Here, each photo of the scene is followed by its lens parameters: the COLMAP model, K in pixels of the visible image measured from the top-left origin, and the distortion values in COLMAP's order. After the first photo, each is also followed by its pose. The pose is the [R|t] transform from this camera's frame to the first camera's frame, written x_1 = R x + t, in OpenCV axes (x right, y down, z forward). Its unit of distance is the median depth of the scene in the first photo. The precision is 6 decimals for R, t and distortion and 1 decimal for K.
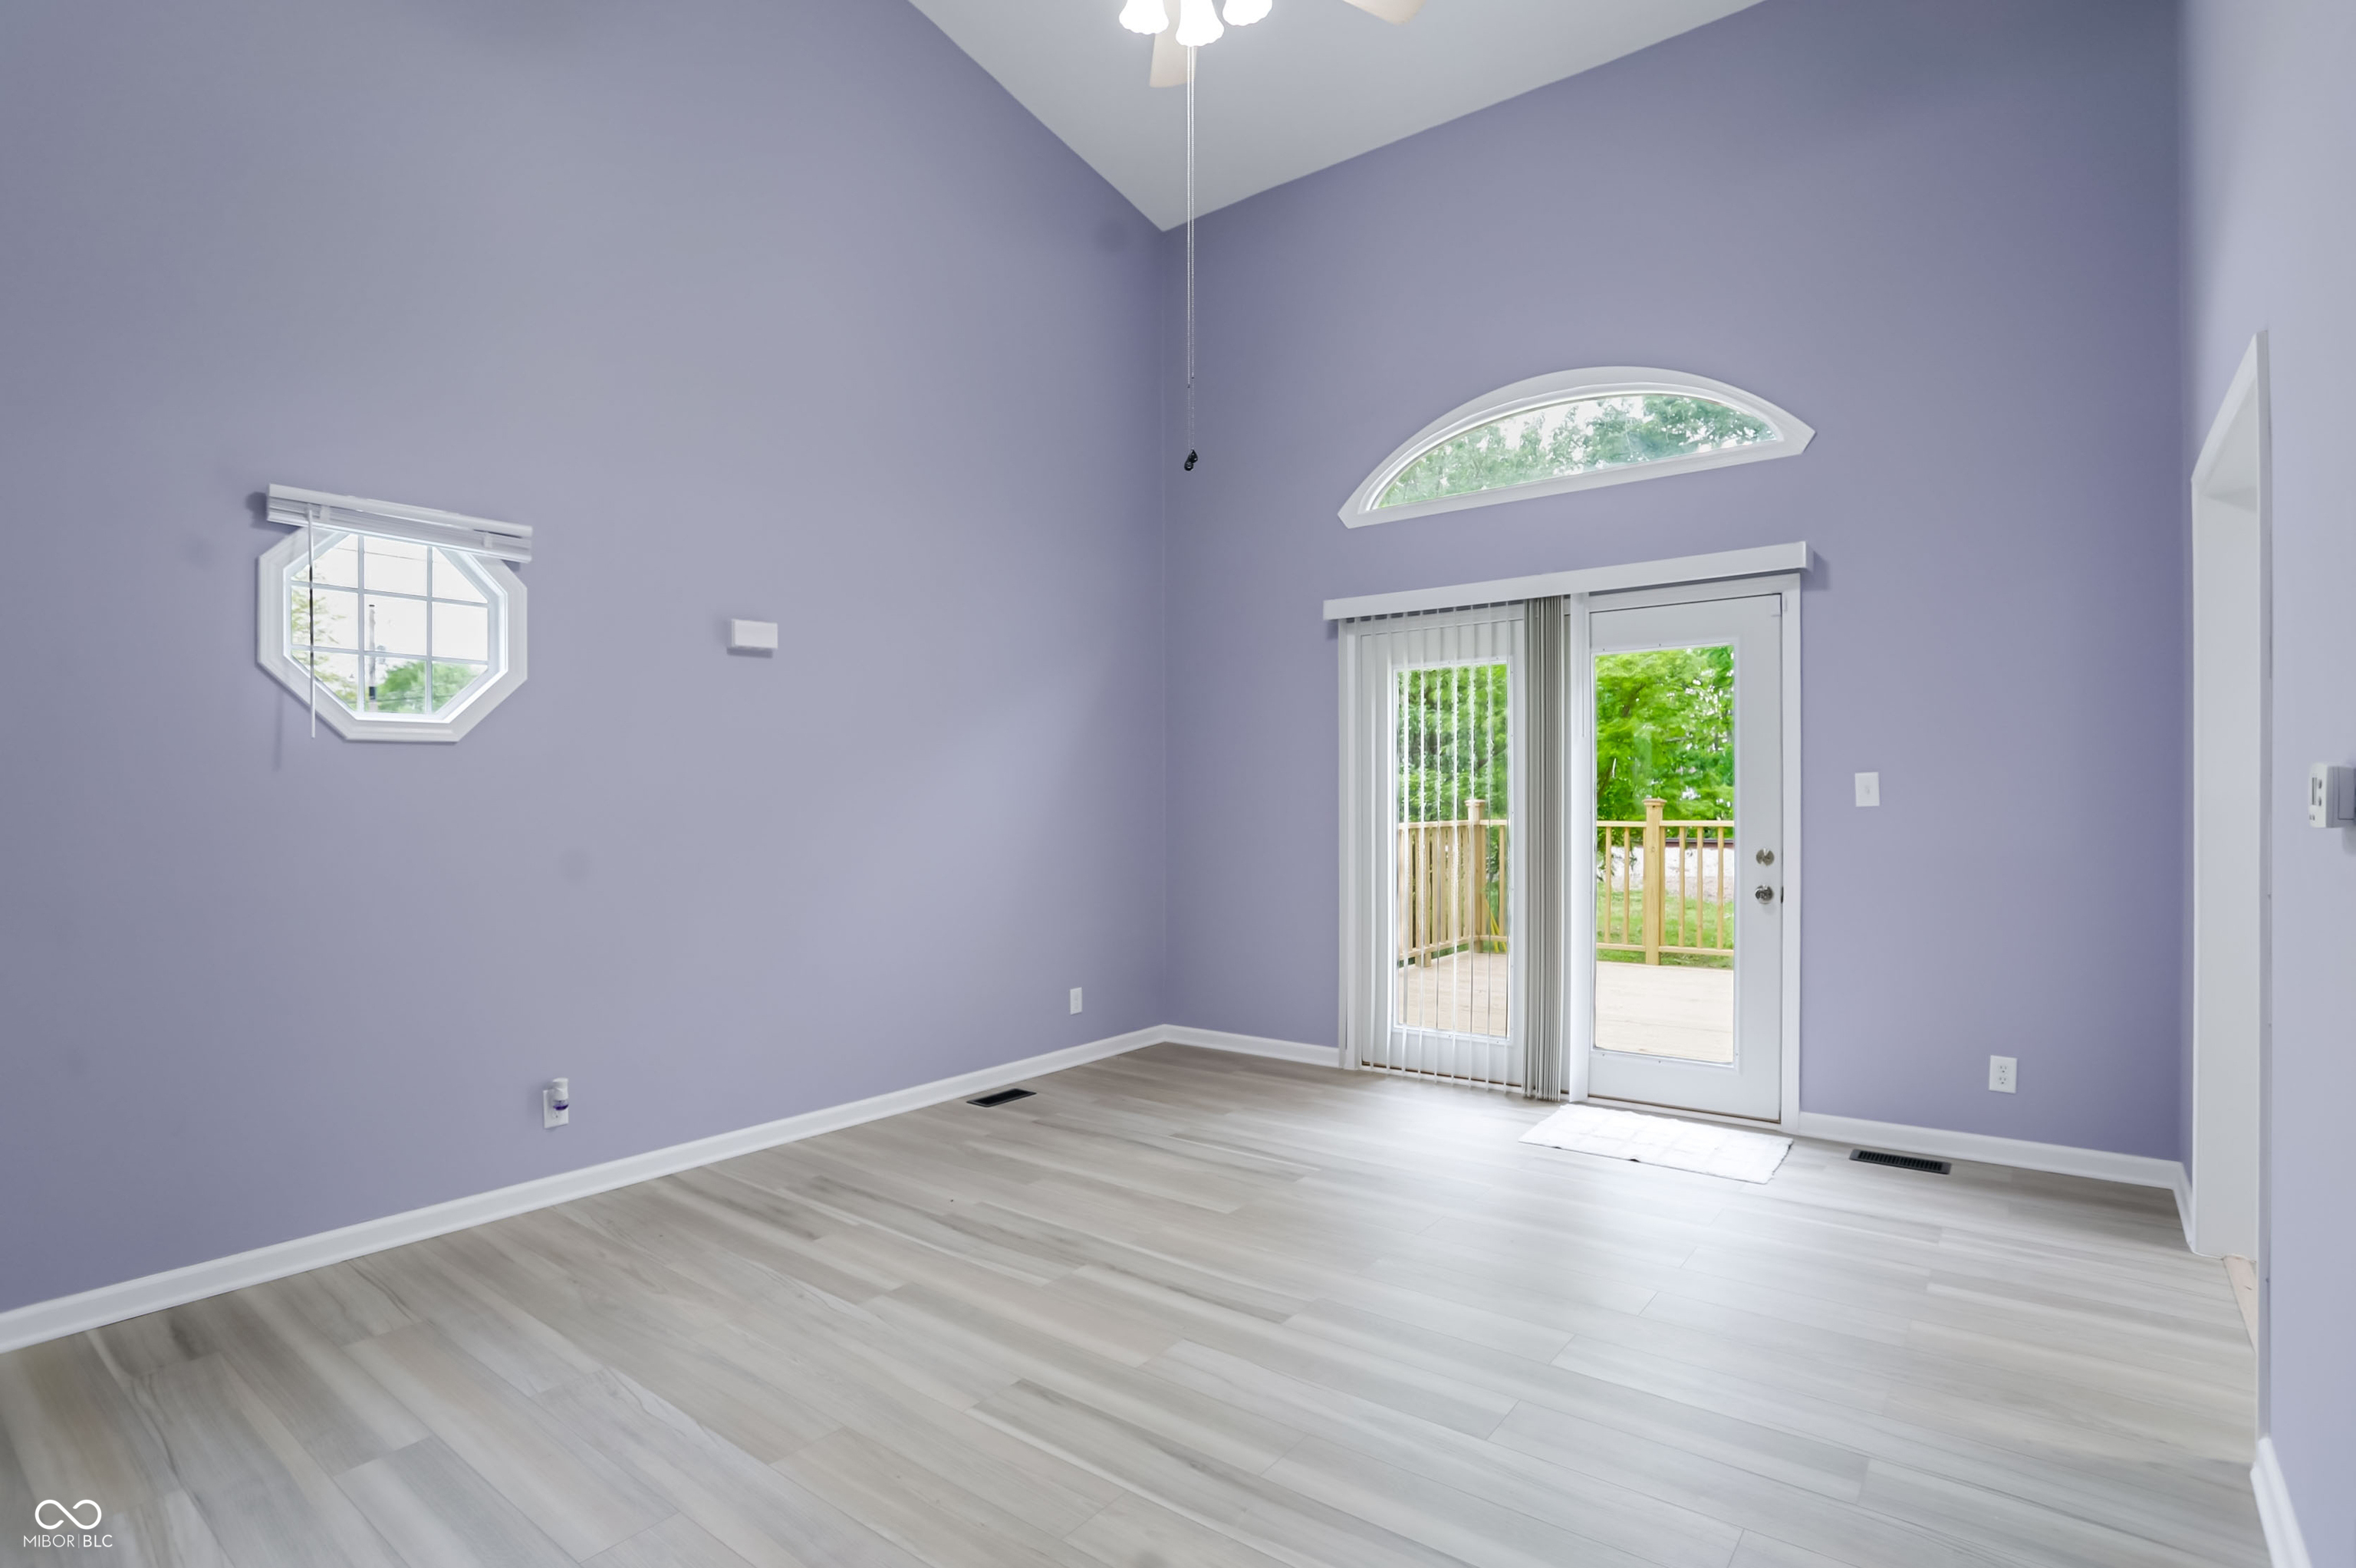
lens RADIAL K [[1165.1, 0, 1190.1], [0, 1165.1, 780.7], [0, 0, 1]] dist [-0.071533, 0.034588]
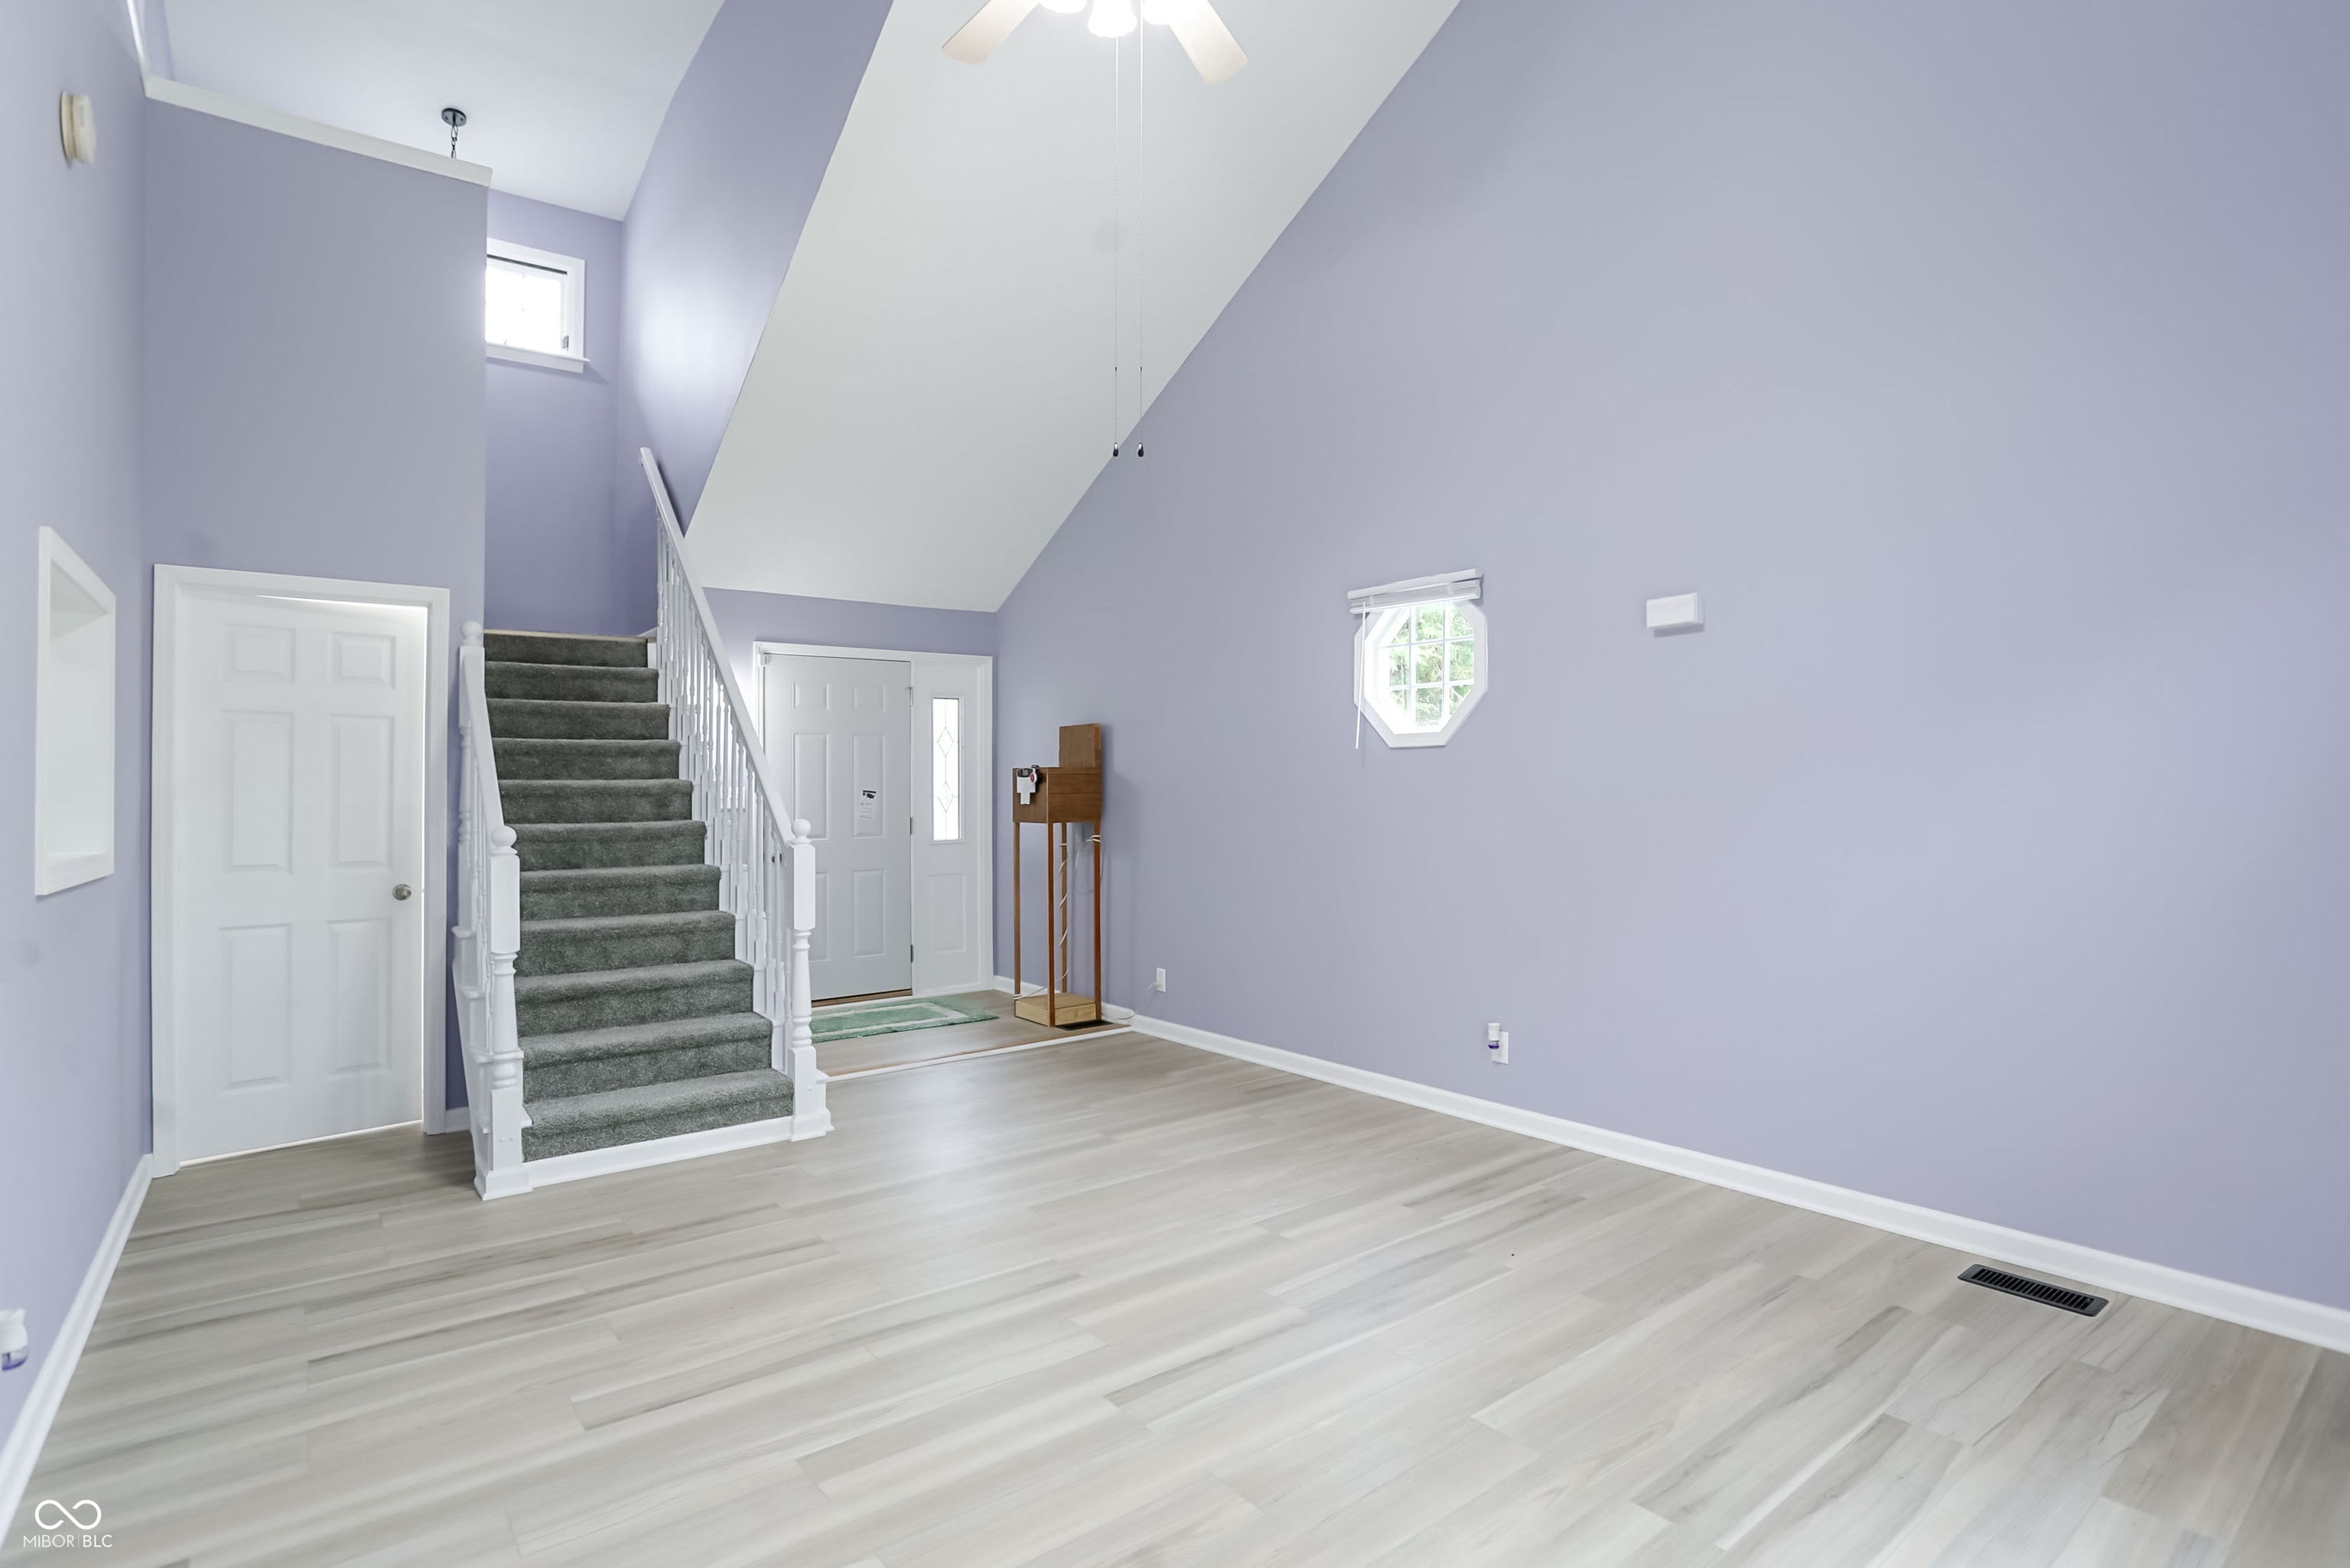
lens RADIAL K [[1162.2, 0, 1187.0], [0, 1162.2, 780.7], [0, 0, 1]] dist [-0.071533, 0.034588]
pose [[-0.245344, 0.004552, -0.969425, 0.632480], [0.019958, 0.999801, -0.000356, 0.000408], [0.969231, -0.019435, -0.245386, 0.893808]]
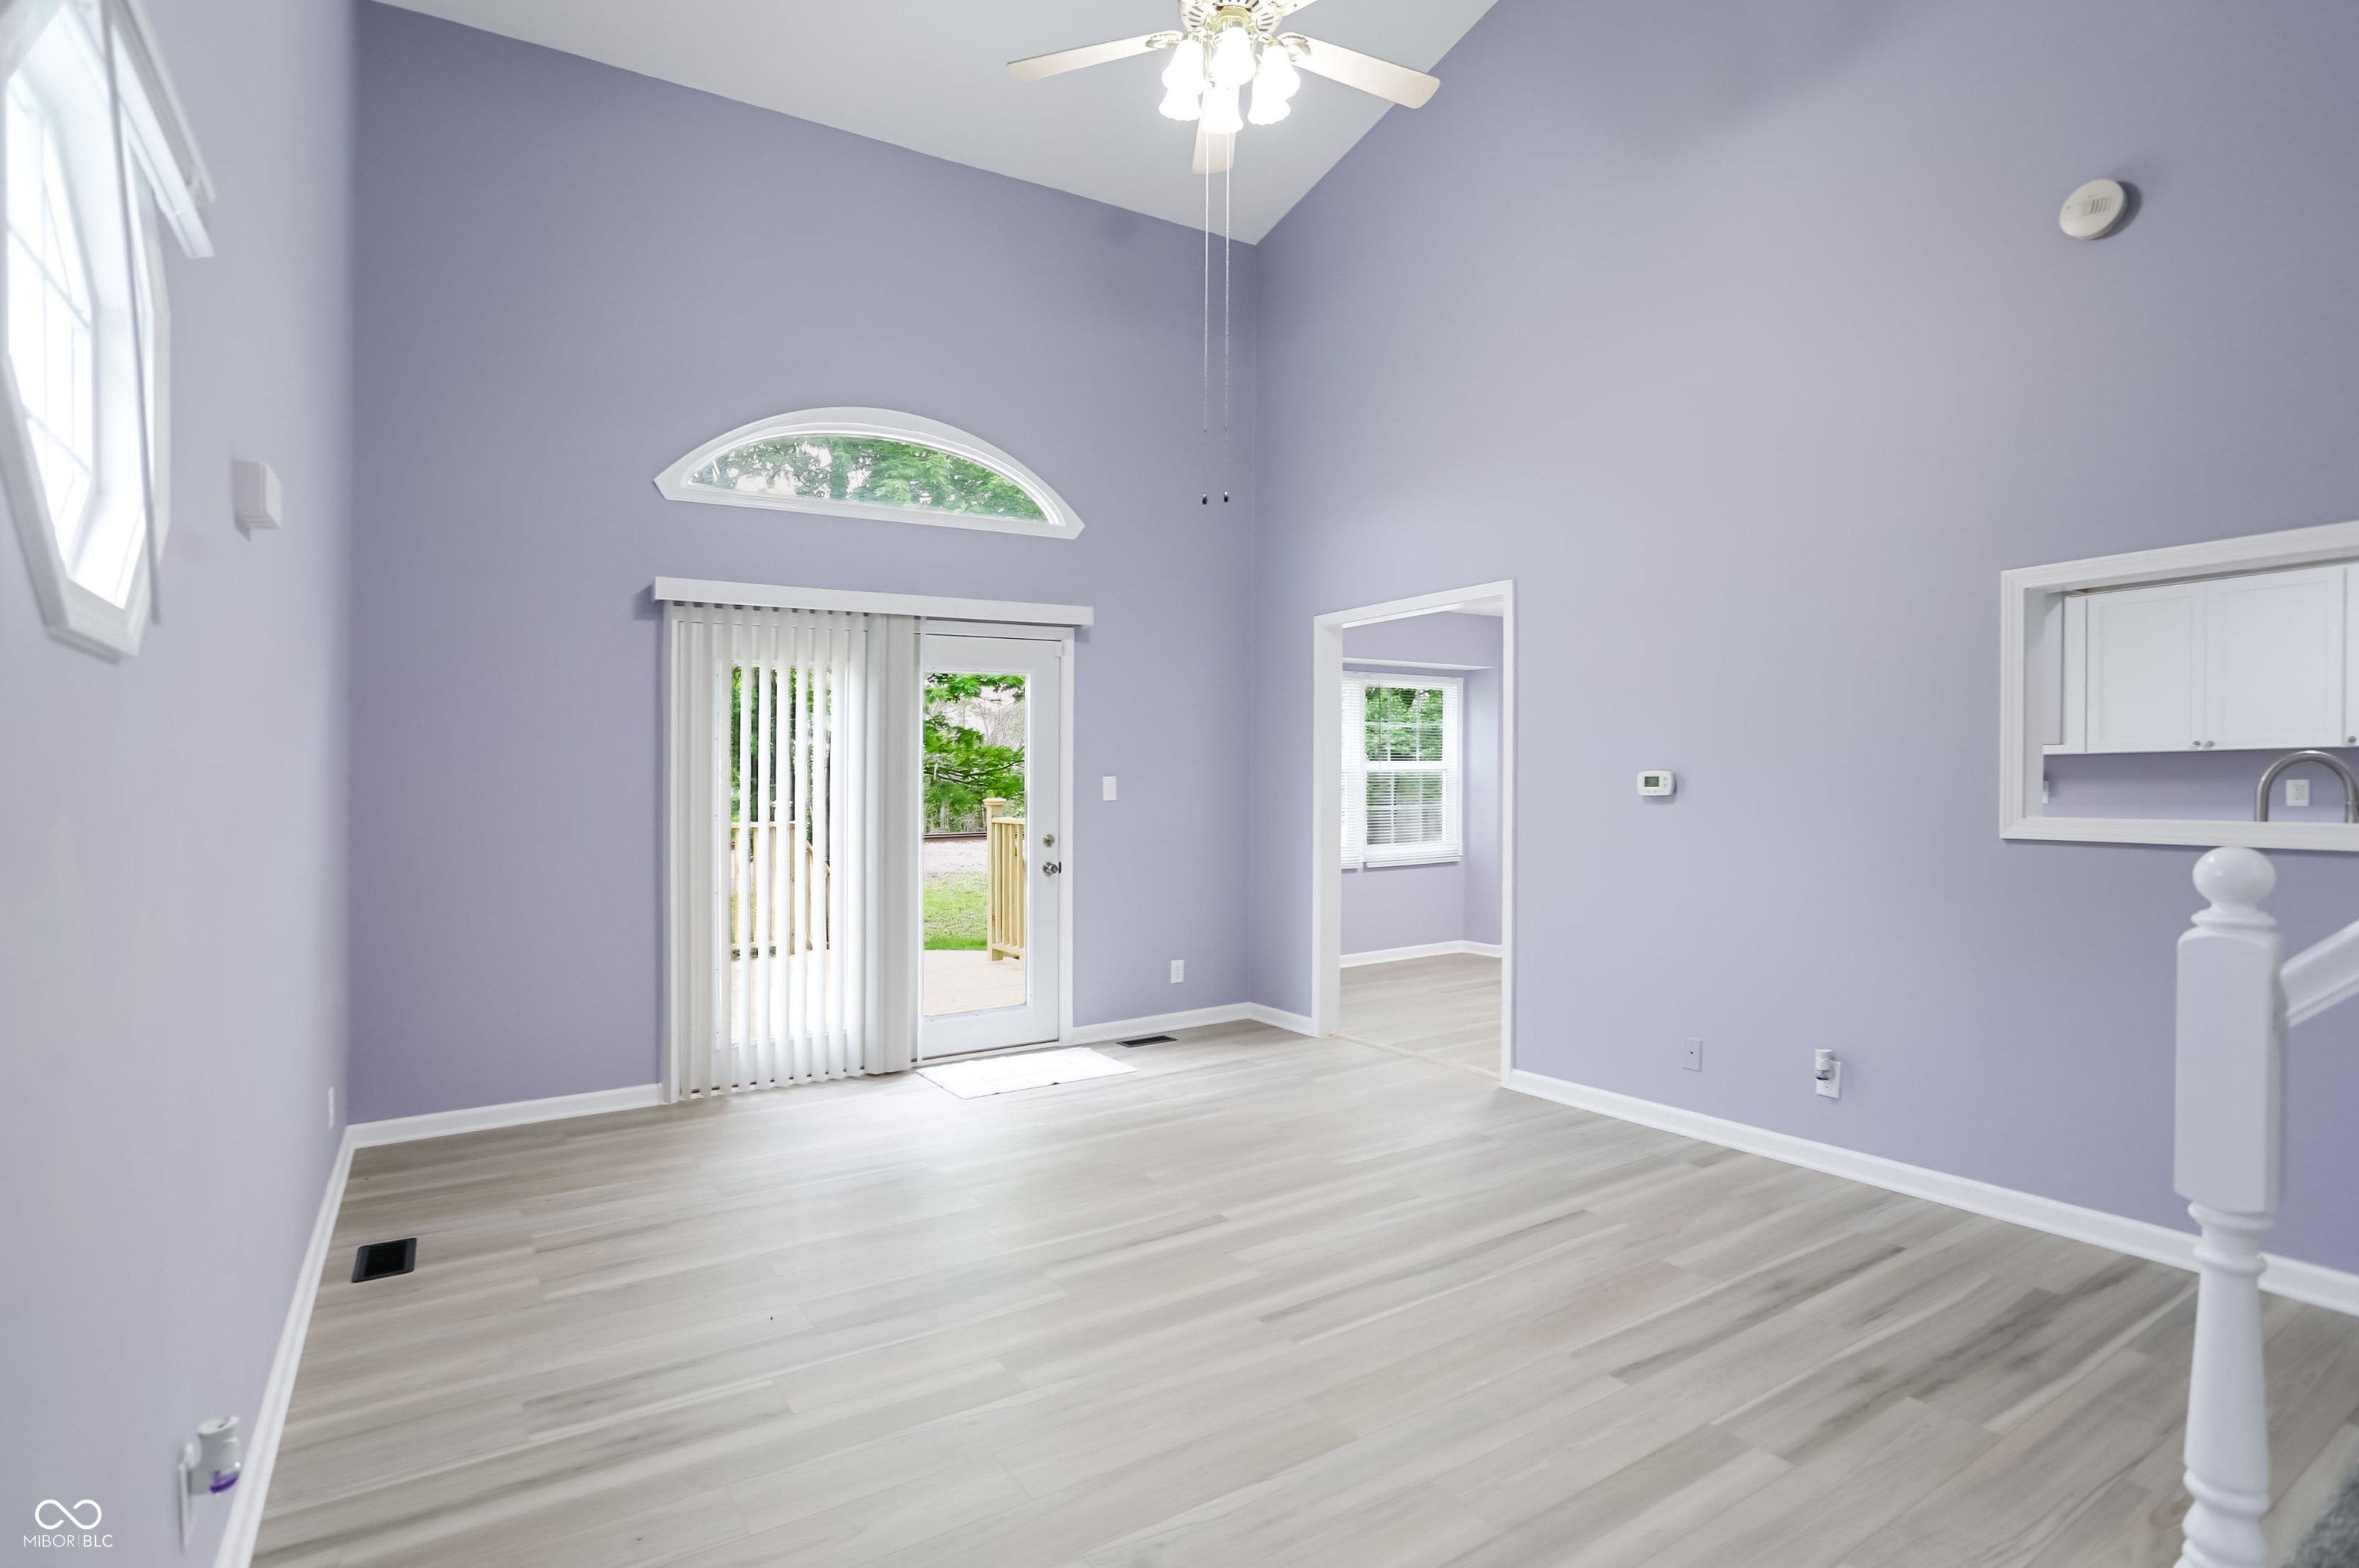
lens RADIAL K [[1166.7, 0, 1191.6], [0, 1166.7, 780.7], [0, 0, 1]] dist [-0.071533, 0.034588]
pose [[0.329650, 0.007461, 0.944074, -0.762928], [0.004004, 0.999949, -0.009300, 0.012366], [-0.944095, 0.006846, 0.329603, 0.438017]]
